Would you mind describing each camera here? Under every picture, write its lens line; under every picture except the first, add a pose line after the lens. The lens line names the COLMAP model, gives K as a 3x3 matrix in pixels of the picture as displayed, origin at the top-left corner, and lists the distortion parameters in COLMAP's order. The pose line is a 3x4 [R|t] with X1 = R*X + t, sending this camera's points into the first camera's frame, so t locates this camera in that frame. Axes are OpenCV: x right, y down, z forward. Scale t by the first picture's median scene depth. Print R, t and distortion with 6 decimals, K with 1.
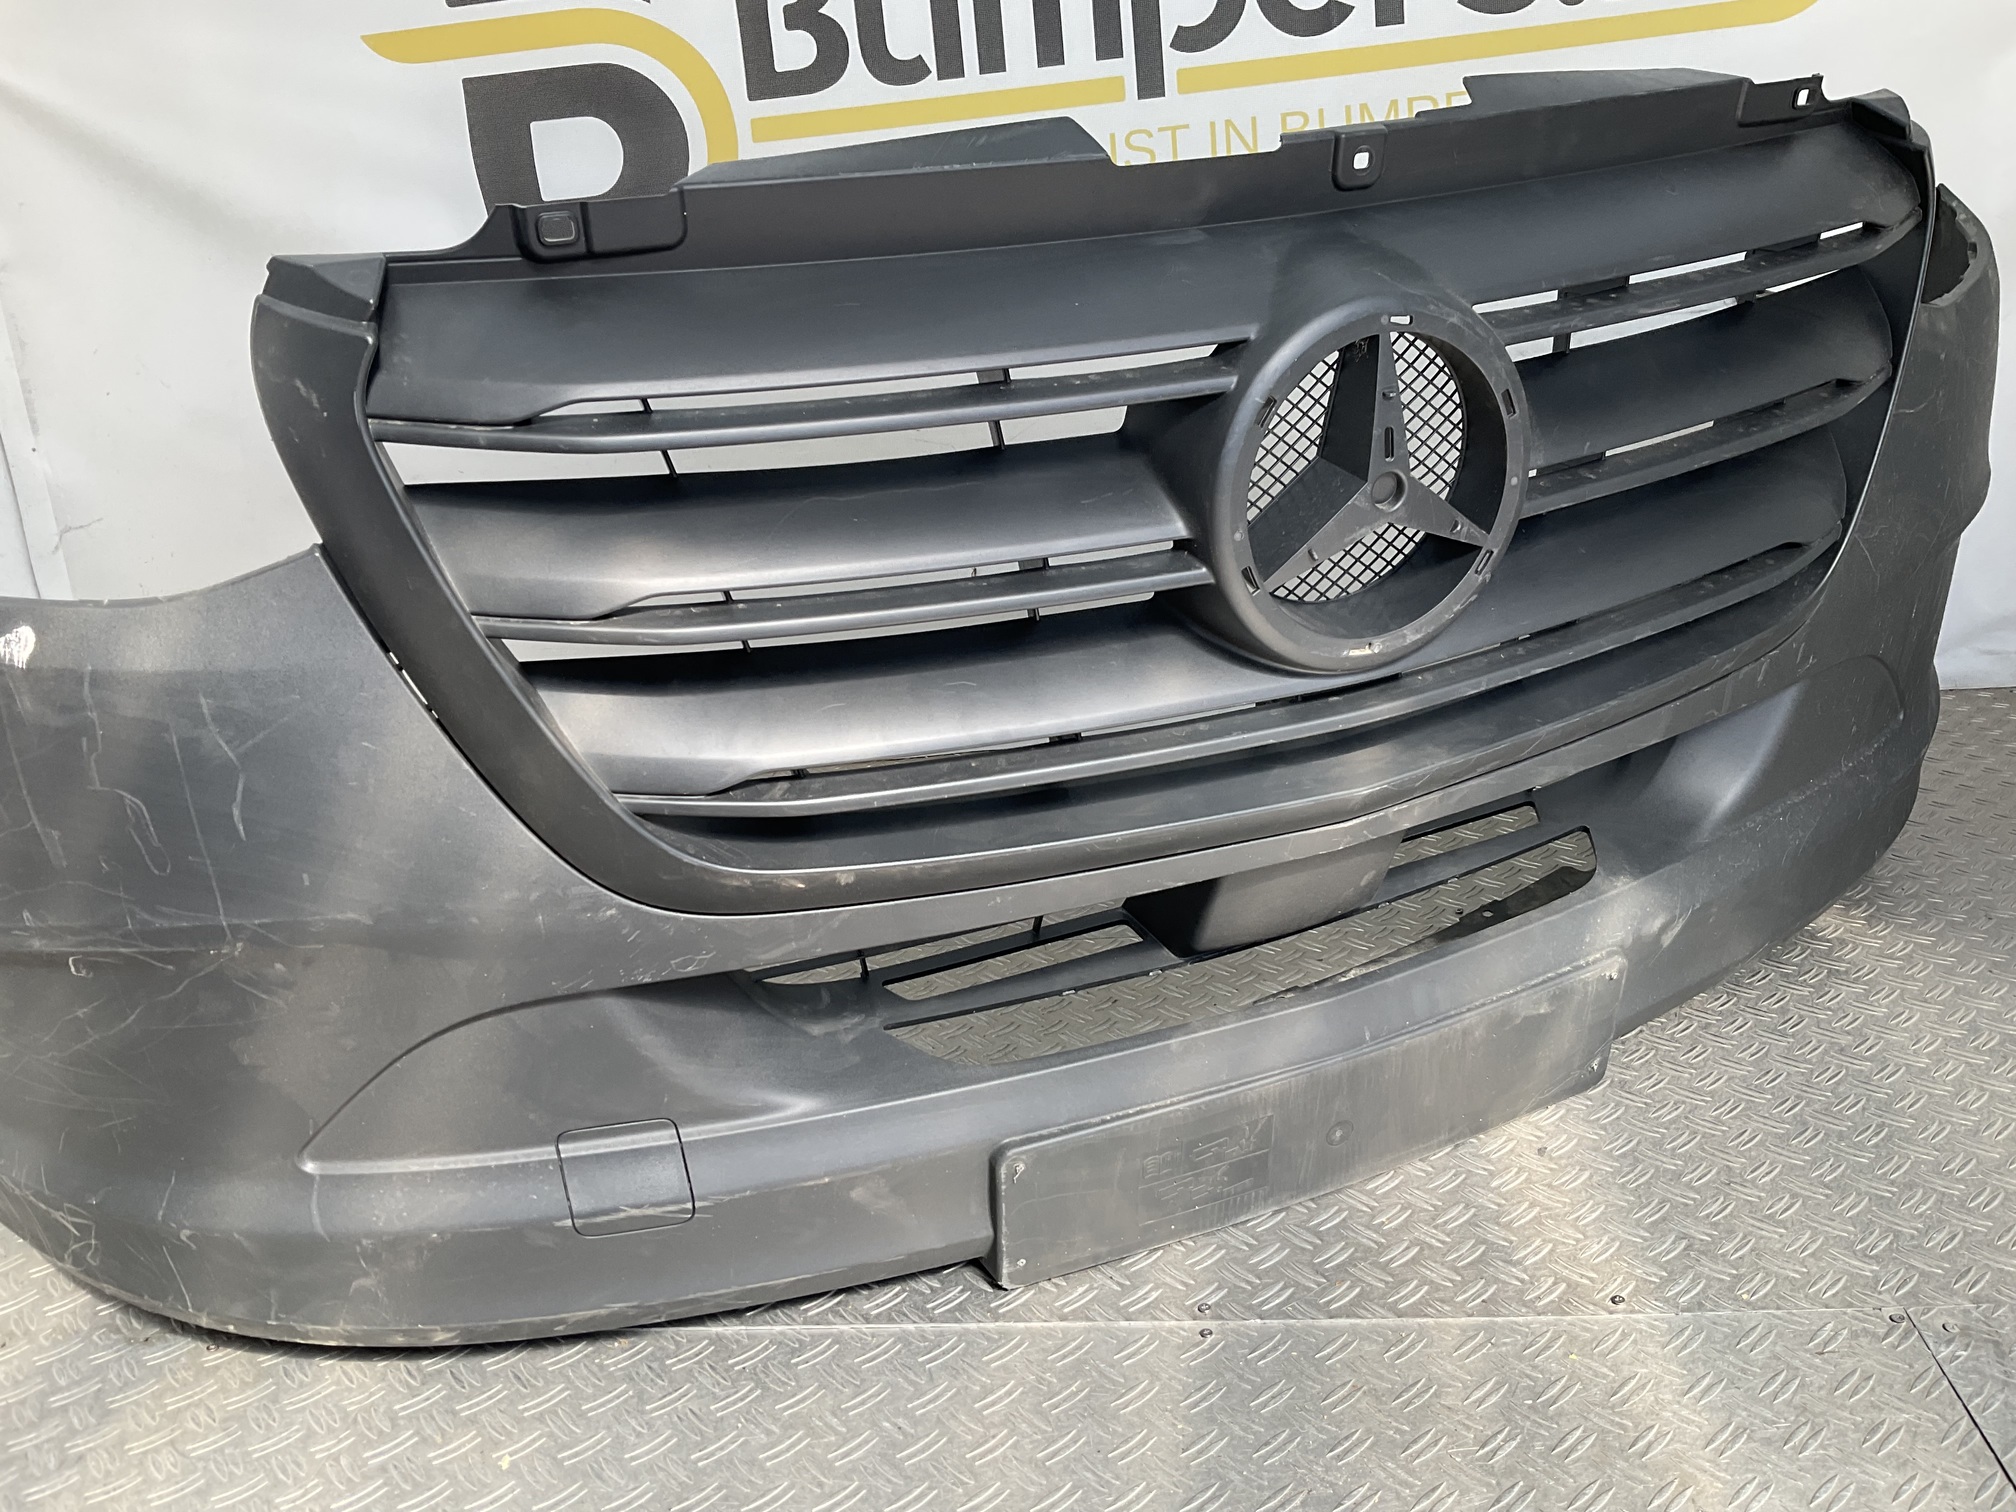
lens RADIAL K [[1661.6, 0, 1006.6], [0, 1661.6, 751.2], [0, 0, 1]] dist [0.117410, -0.240604]
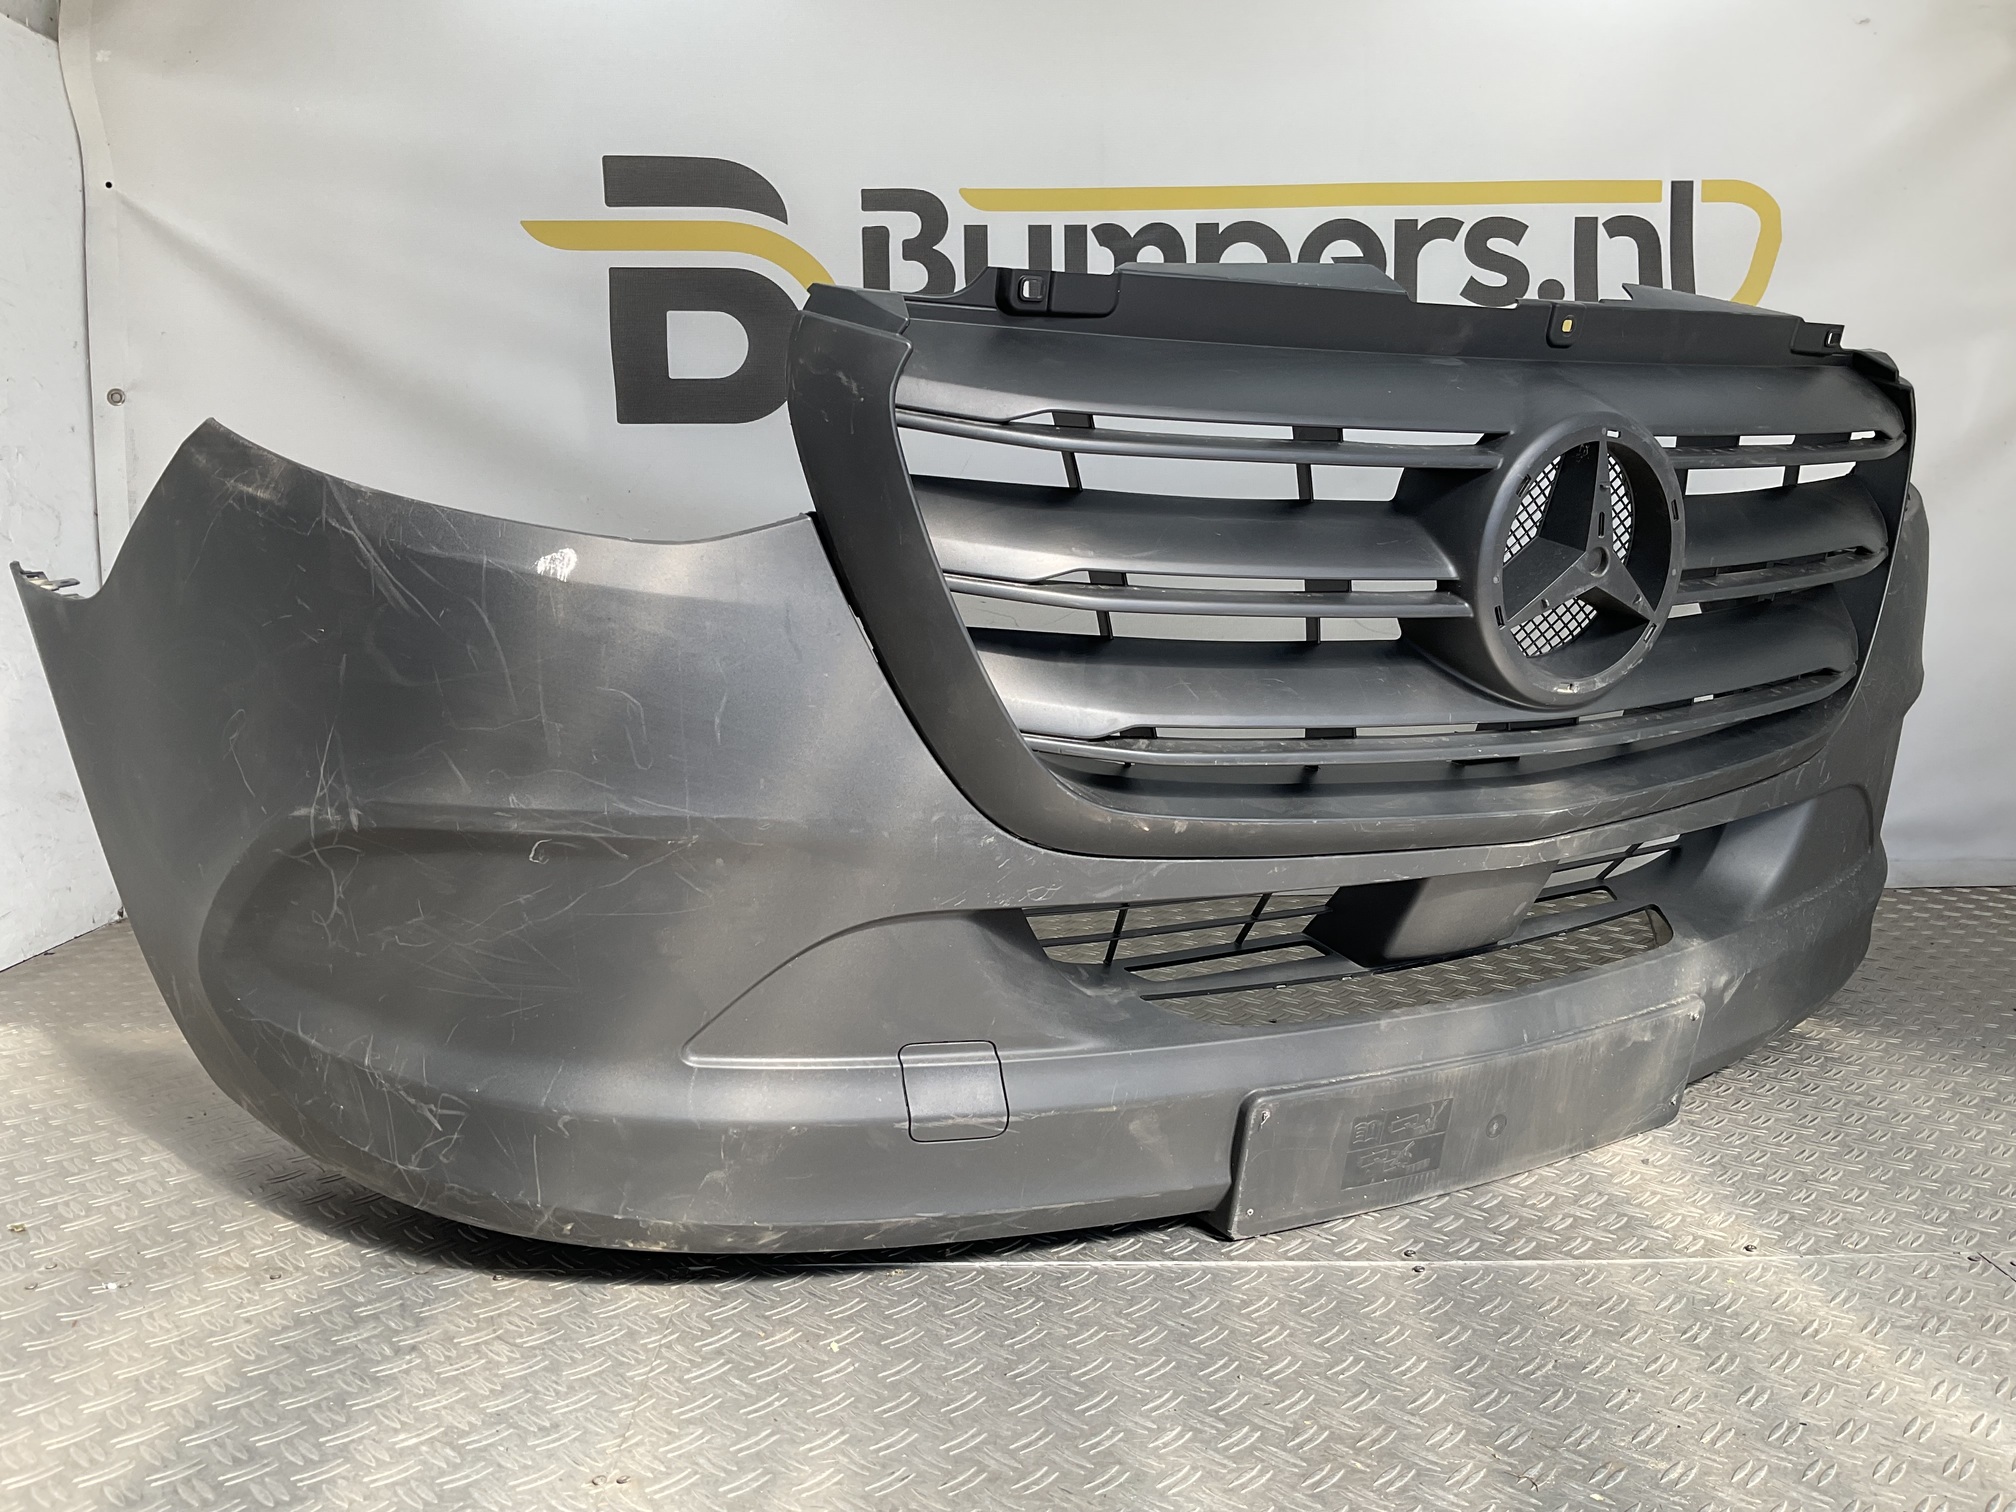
lens RADIAL K [[1661.6, 0, 1006.6], [0, 1661.6, 751.2], [0, 0, 1]] dist [0.117410, -0.240604]
pose [[0.988666, 0.075025, 0.130043, -0.334558], [-0.049524, 0.980677, -0.189263, 0.225145], [-0.141730, 0.180678, 0.973277, -0.152931]]
